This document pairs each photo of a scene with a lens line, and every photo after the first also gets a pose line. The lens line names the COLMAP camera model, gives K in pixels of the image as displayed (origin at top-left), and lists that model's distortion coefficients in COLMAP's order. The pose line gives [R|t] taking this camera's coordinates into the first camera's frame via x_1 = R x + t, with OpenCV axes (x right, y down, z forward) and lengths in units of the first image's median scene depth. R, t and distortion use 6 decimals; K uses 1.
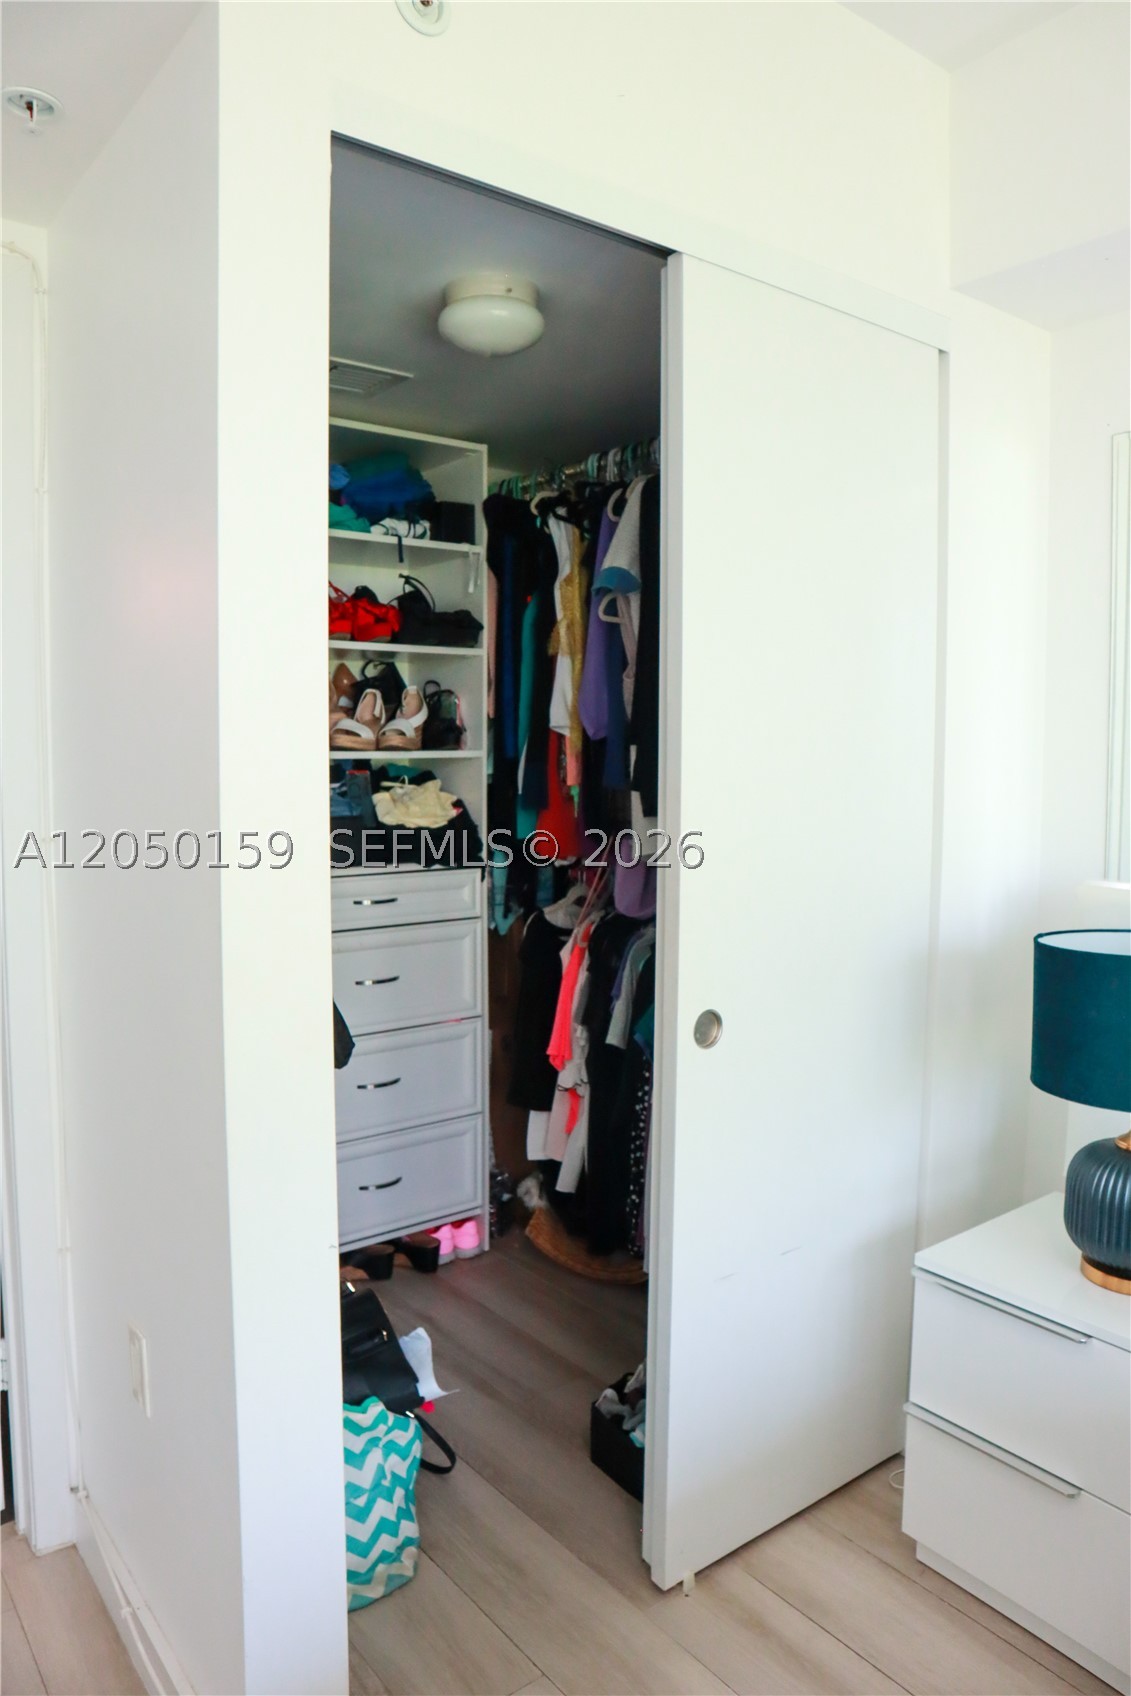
lens RADIAL K [[1171.7, 0, 539.7], [0, 1171.7, 826.6], [0, 0, 1]] dist [-0.116781, 0.064805]
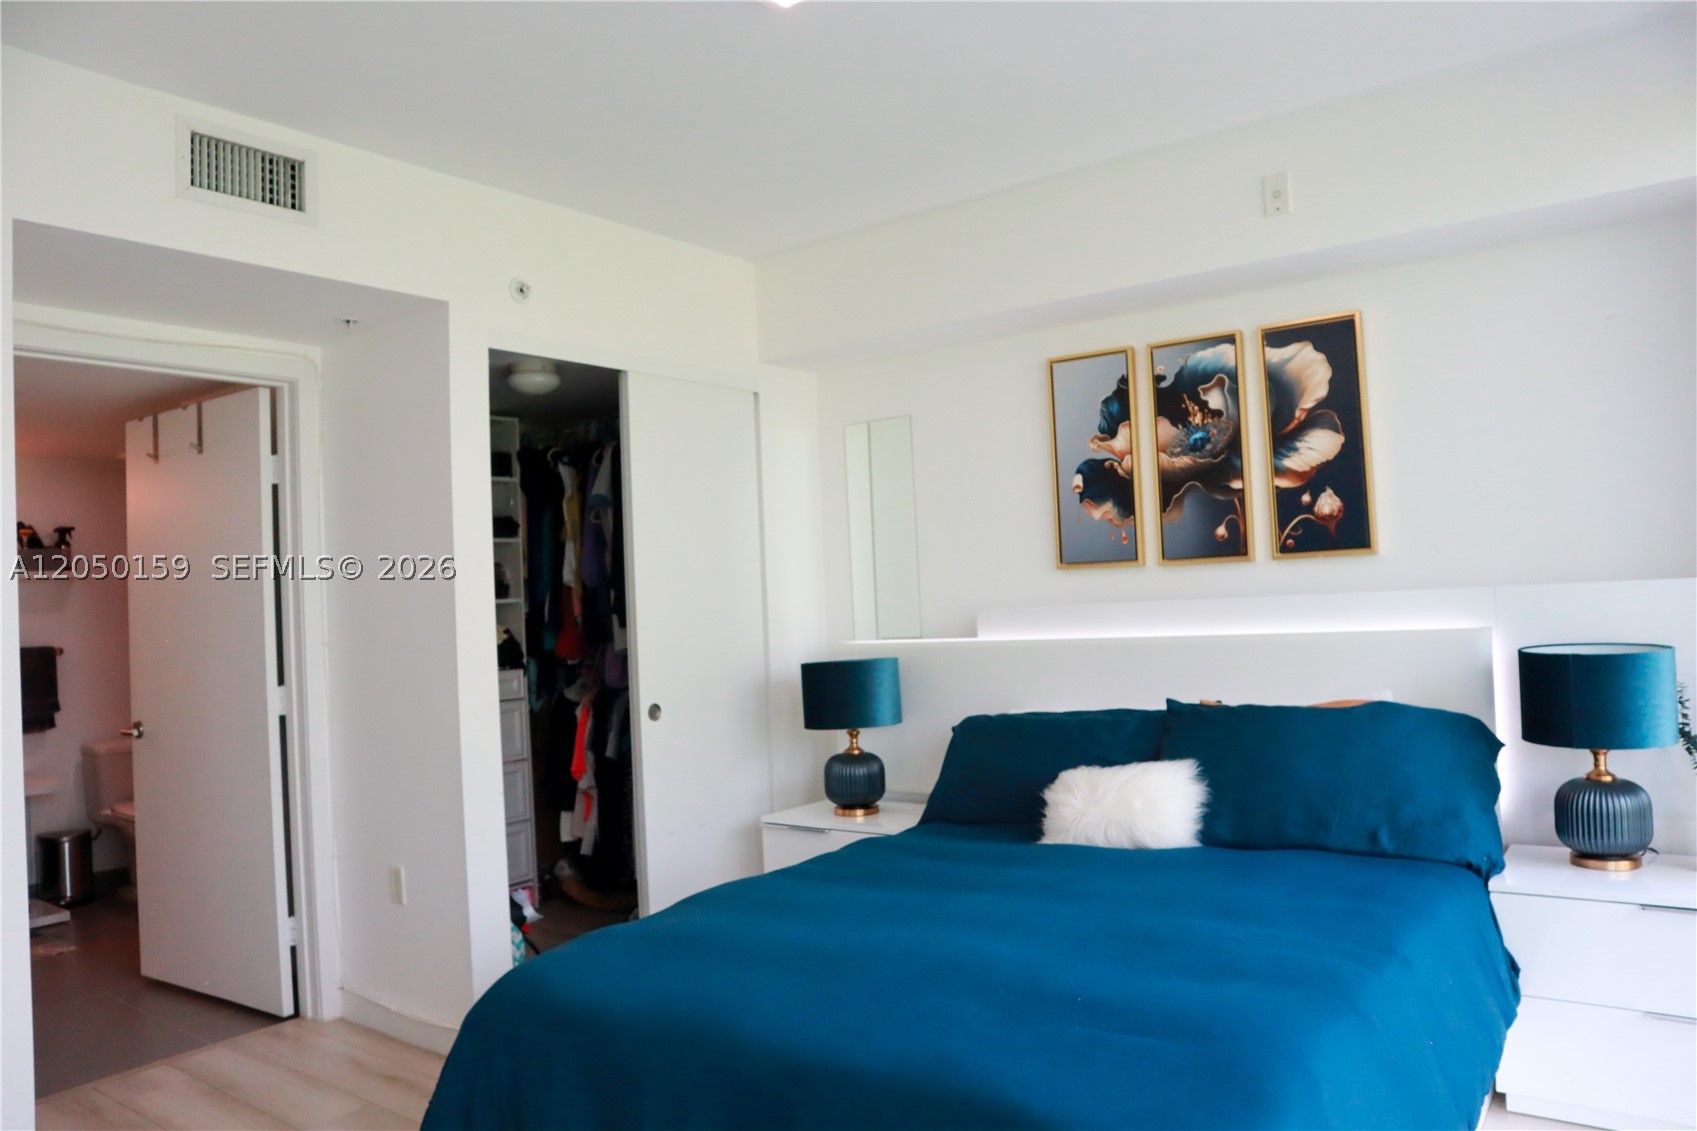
lens RADIAL K [[1172.4, 0, 853.0], [0, 1172.4, 590.6], [0, 0, 1]] dist [-0.116781, 0.064805]
pose [[0.957841, -0.039736, 0.284538, -0.070894], [0.062653, 0.995442, -0.071897, 0.077745], [-0.280384, 0.086693, 0.955965, -0.764728]]
